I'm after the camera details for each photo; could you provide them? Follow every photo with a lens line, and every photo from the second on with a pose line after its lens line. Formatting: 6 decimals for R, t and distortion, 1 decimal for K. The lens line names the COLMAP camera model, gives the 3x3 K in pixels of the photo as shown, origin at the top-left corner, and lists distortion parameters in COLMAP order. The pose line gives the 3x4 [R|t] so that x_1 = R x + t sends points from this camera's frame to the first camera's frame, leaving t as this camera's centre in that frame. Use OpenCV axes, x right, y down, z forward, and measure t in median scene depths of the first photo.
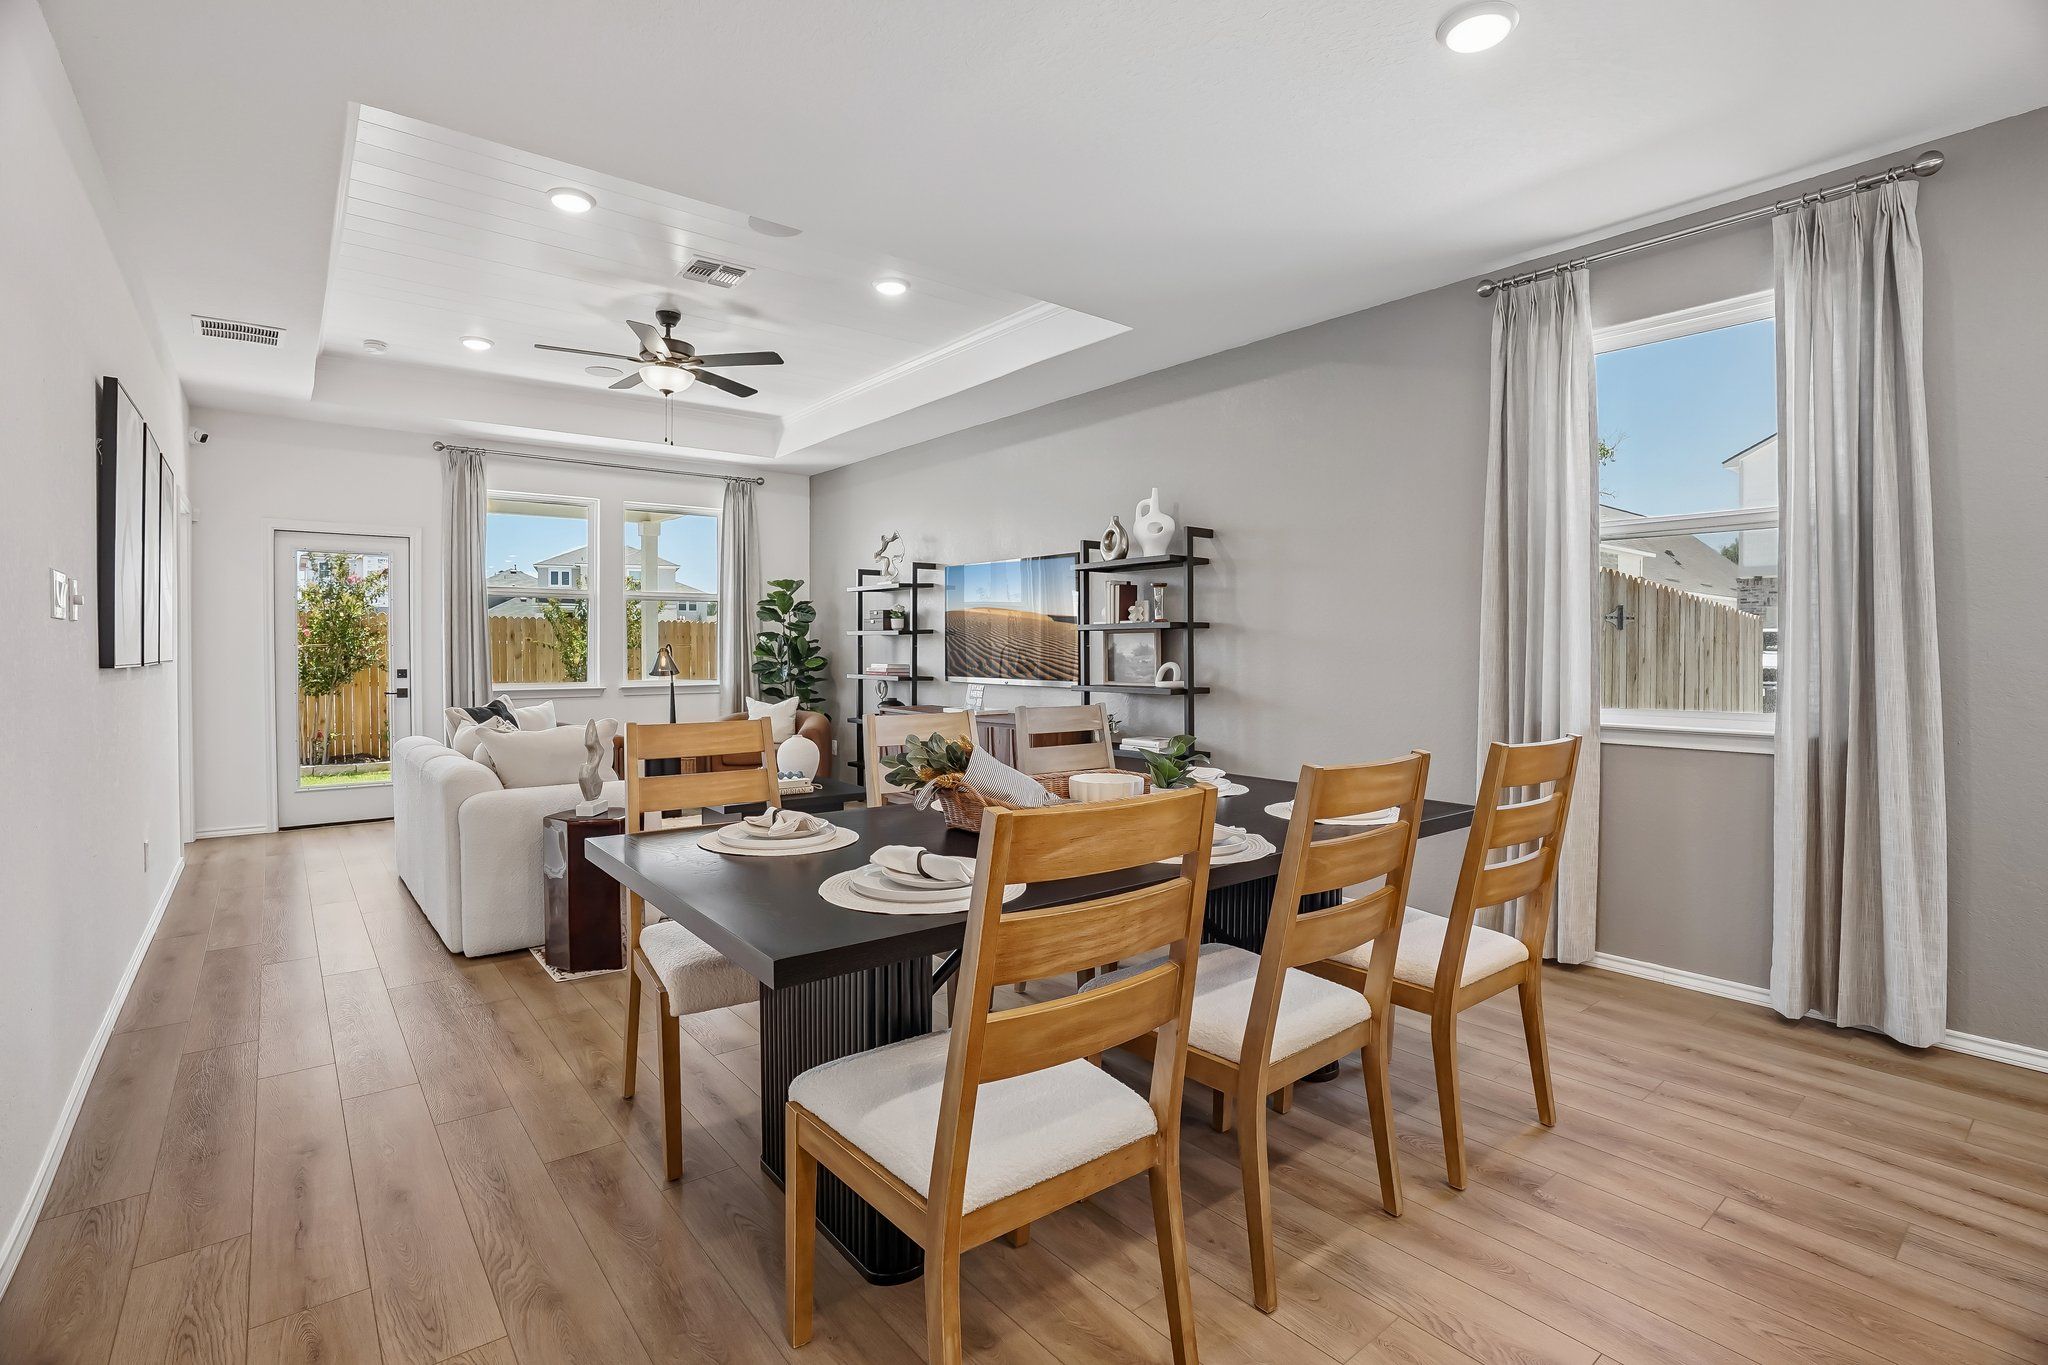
lens RADIAL K [[984.1, 0, 1026.3], [0, 984.1, 669.1], [0, 0, 1]] dist [-0.019382, 0.001343]
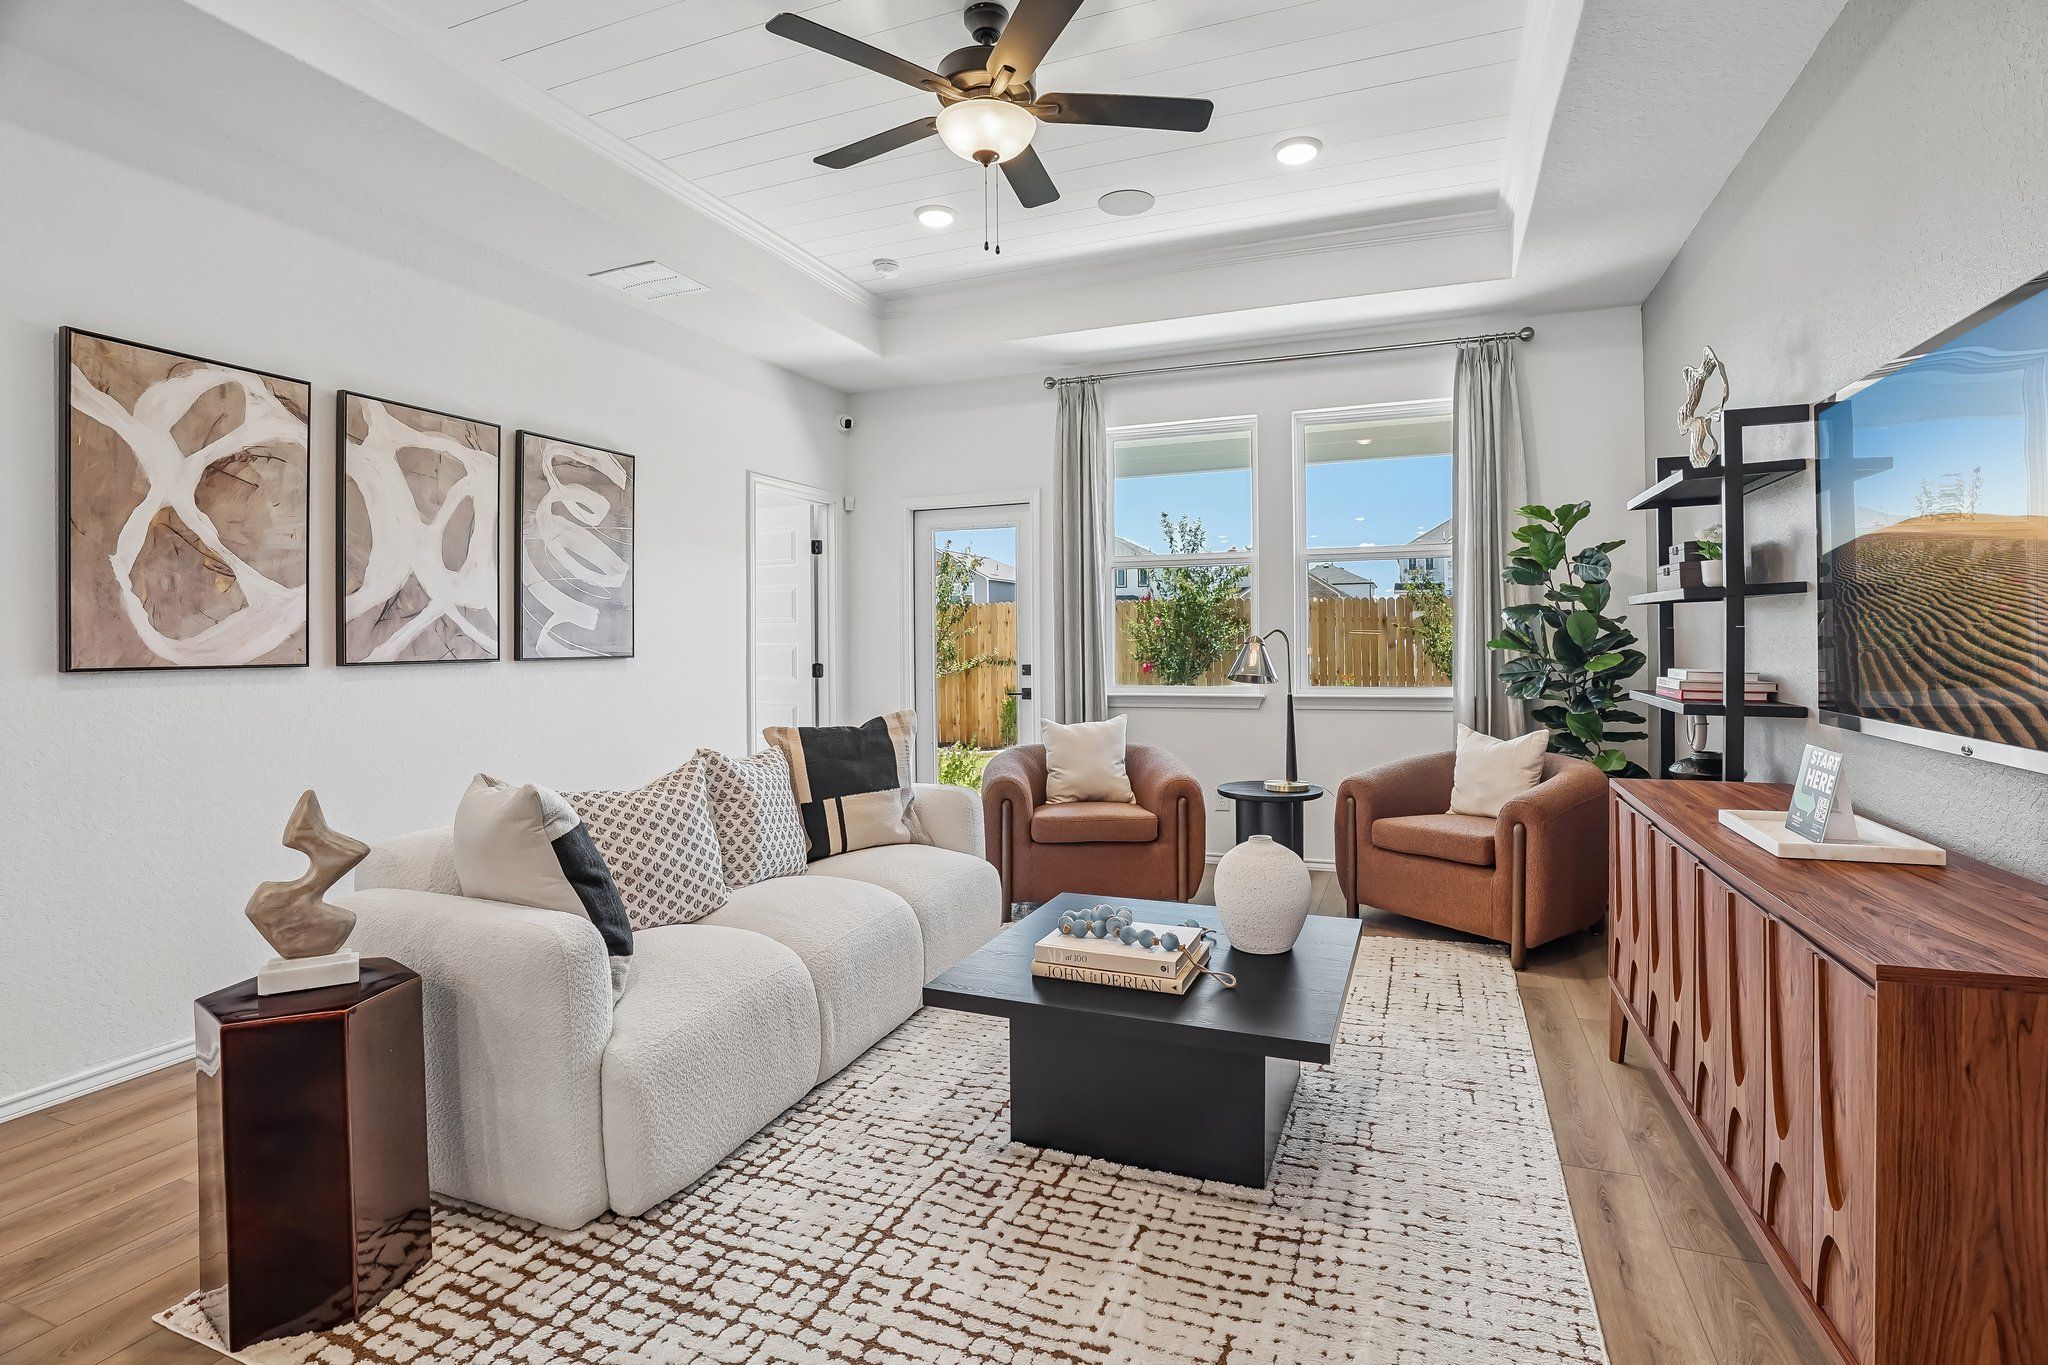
lens RADIAL K [[984.1, 0, 1020.8], [0, 984.1, 636.9], [0, 0, 1]] dist [-0.019382, 0.001343]
pose [[0.513709, -0.007788, -0.857929, 0.071970], [-0.008503, 0.999863, -0.014168, -0.011097], [0.857922, 0.014573, 0.513573, 0.560777]]
